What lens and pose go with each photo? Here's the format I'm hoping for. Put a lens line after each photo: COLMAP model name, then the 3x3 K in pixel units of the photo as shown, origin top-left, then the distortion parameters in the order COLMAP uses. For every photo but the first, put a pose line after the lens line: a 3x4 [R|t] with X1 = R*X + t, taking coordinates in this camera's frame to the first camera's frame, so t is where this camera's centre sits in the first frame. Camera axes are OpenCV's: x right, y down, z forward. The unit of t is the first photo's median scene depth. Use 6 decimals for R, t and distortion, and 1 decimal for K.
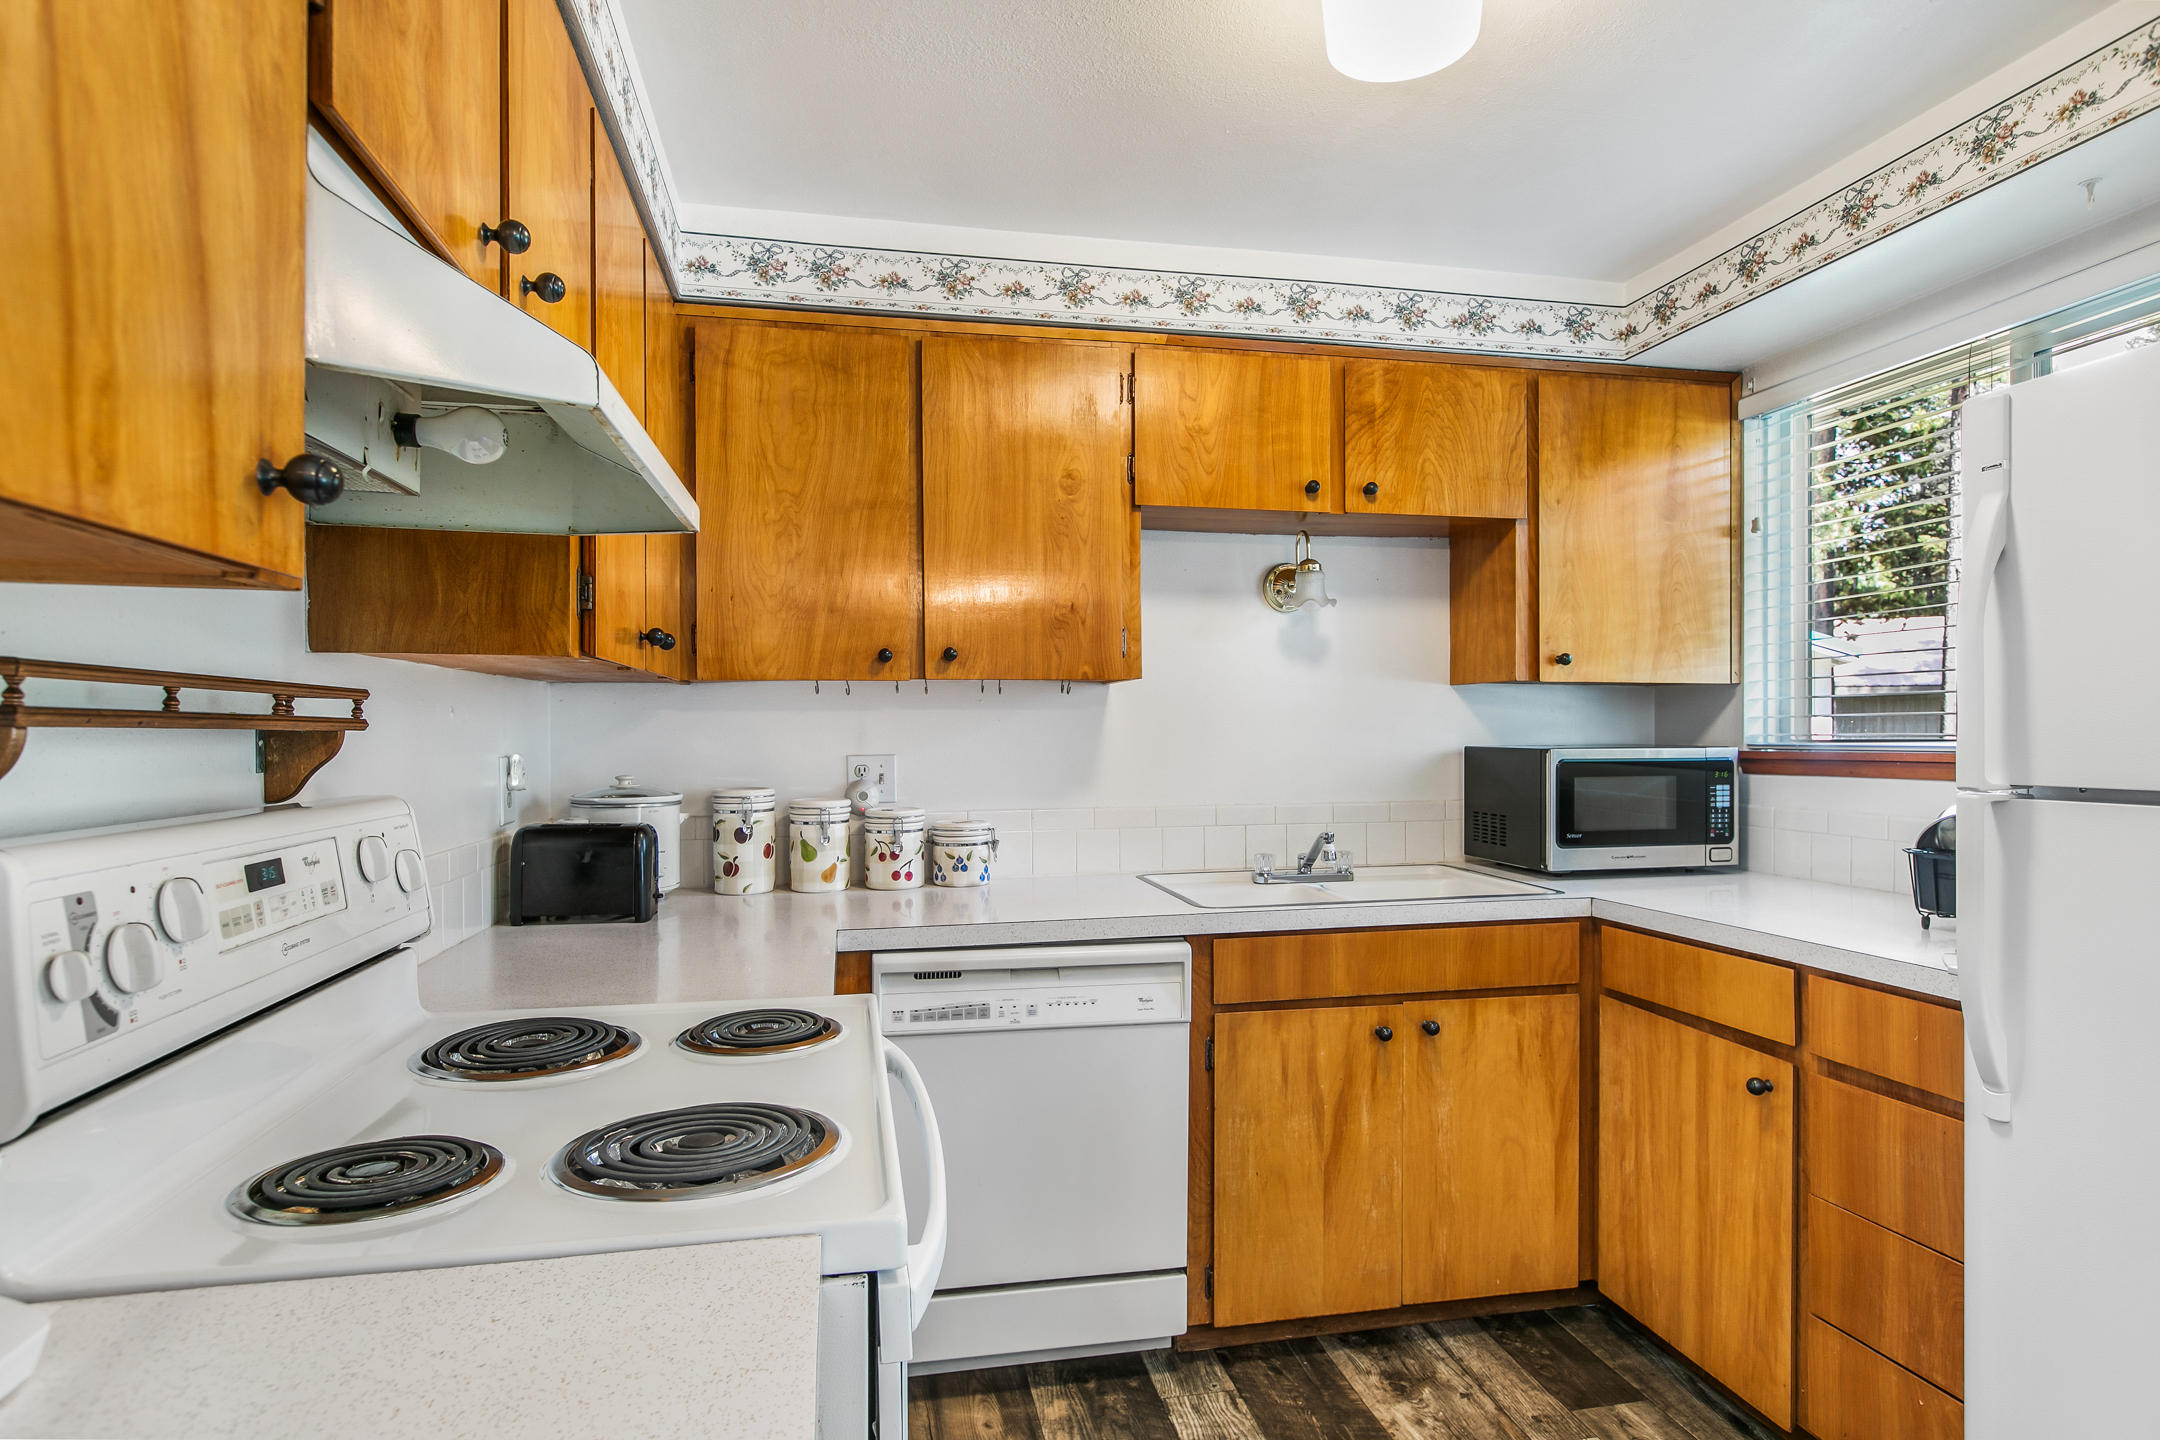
lens RADIAL K [[1189.6, 0, 1081.7], [0, 1189.6, 728.2], [0, 0, 1]] dist [0.003102, -0.001196]
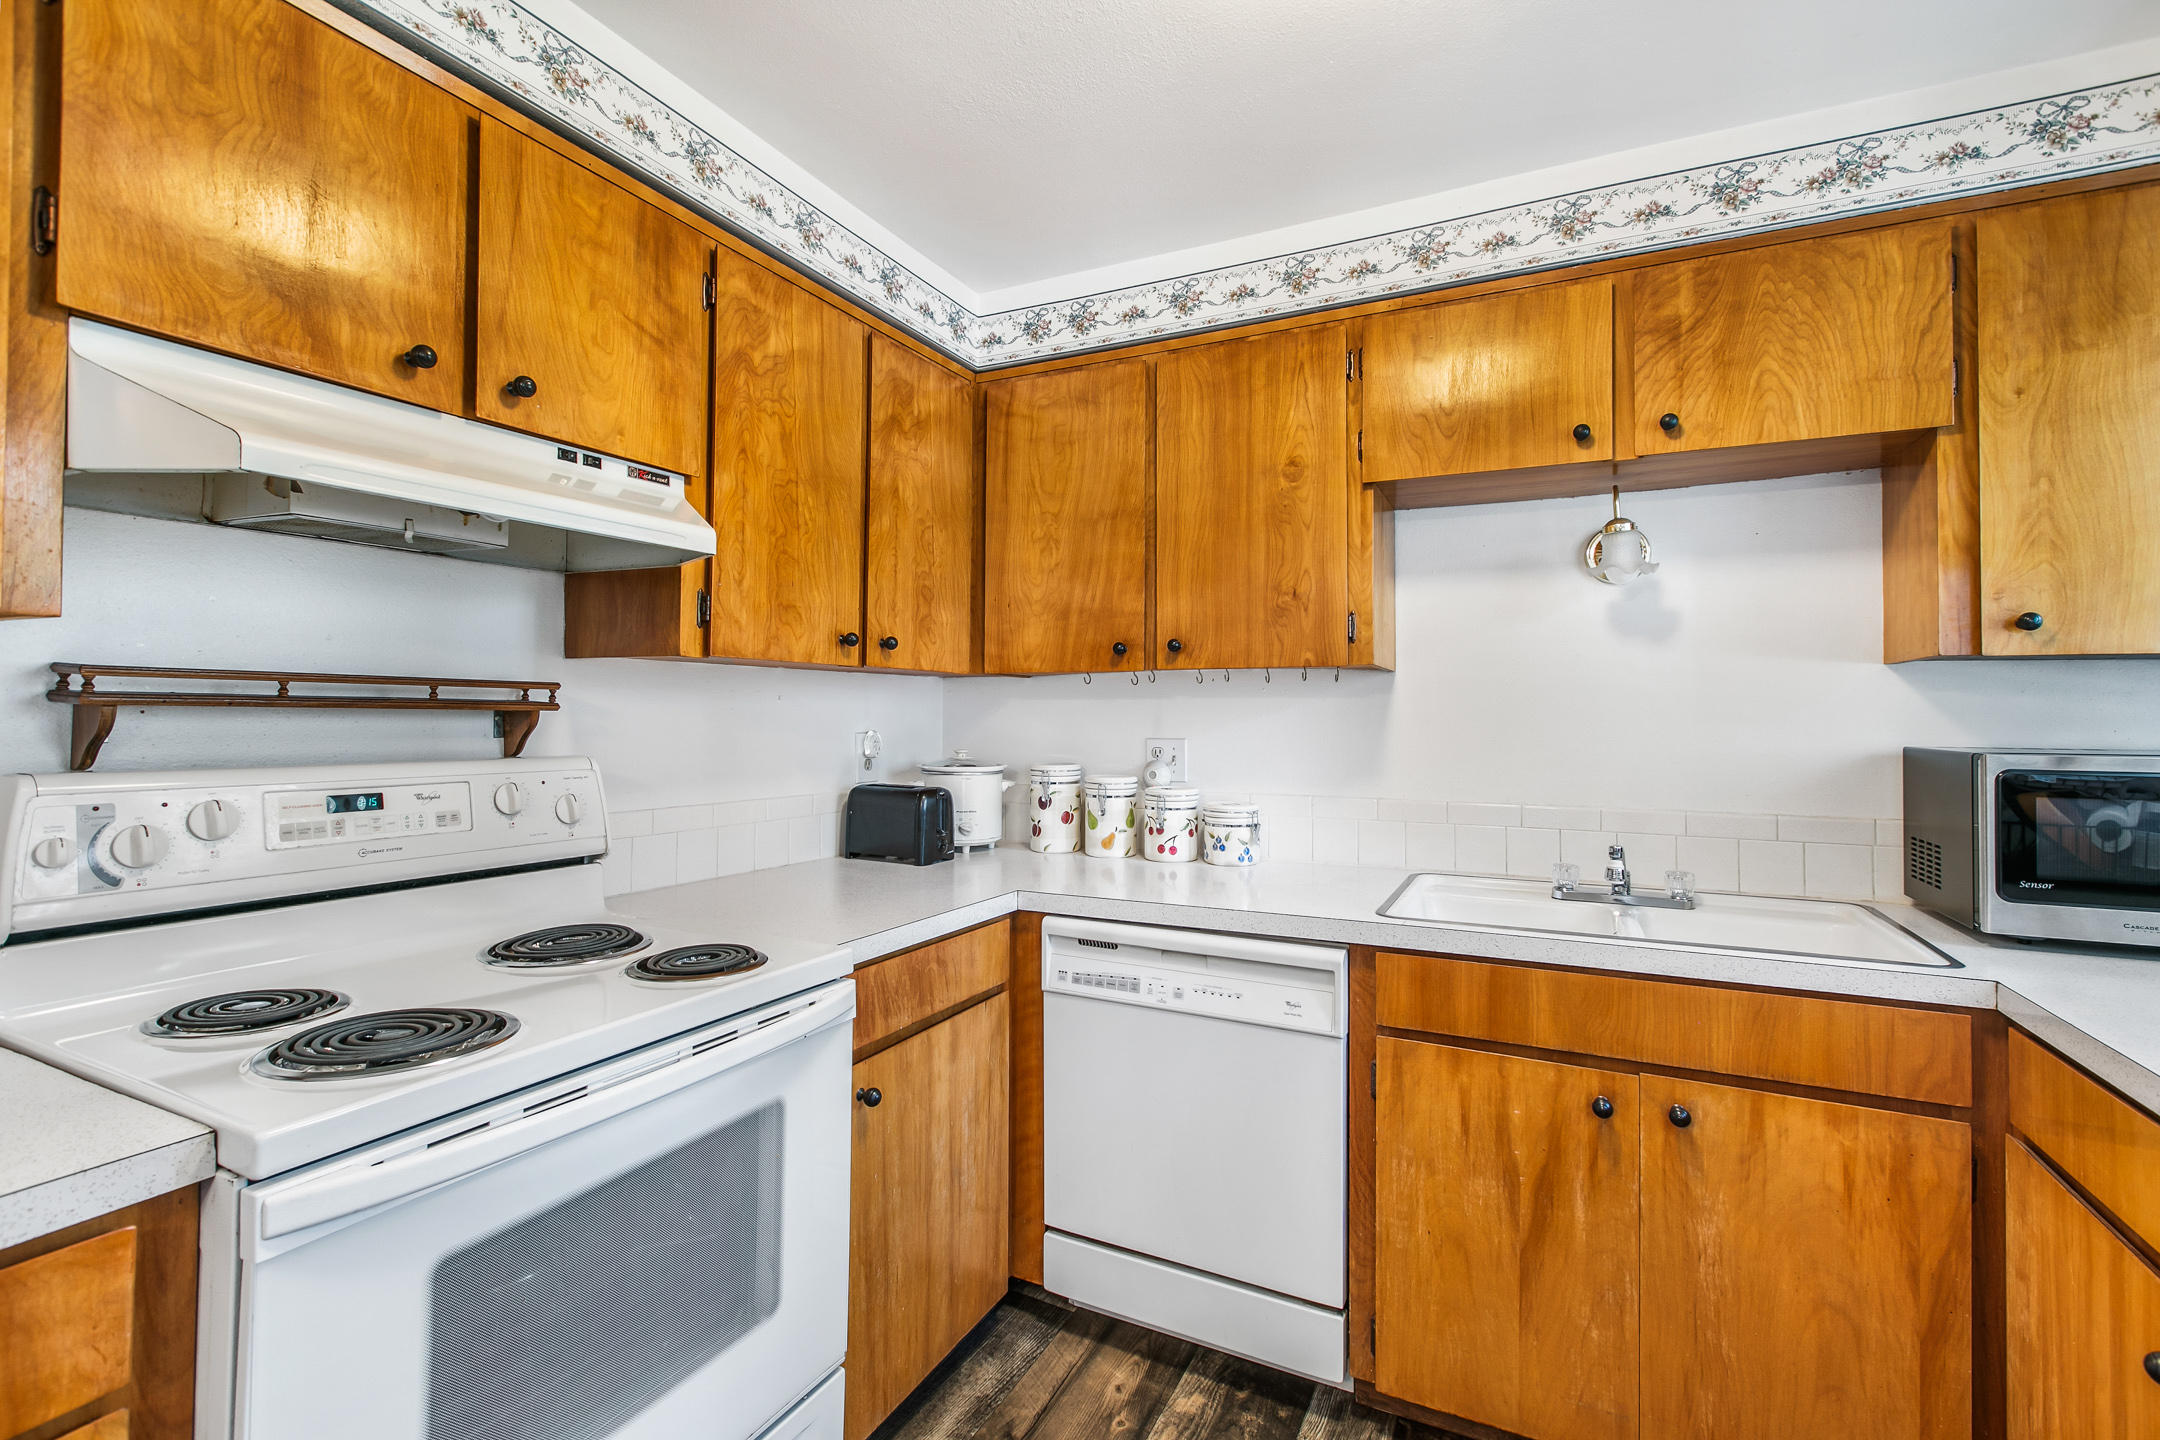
lens RADIAL K [[977.2, 0, 1072.3], [0, 977.2, 691.2], [0, 0, 1]] dist [0.003305, -0.001613]
pose [[0.783154, -0.006309, -0.621796, 0.368751], [-0.009441, 0.999713, -0.022035, -0.001153], [0.621756, 0.023127, 0.782869, 0.257767]]
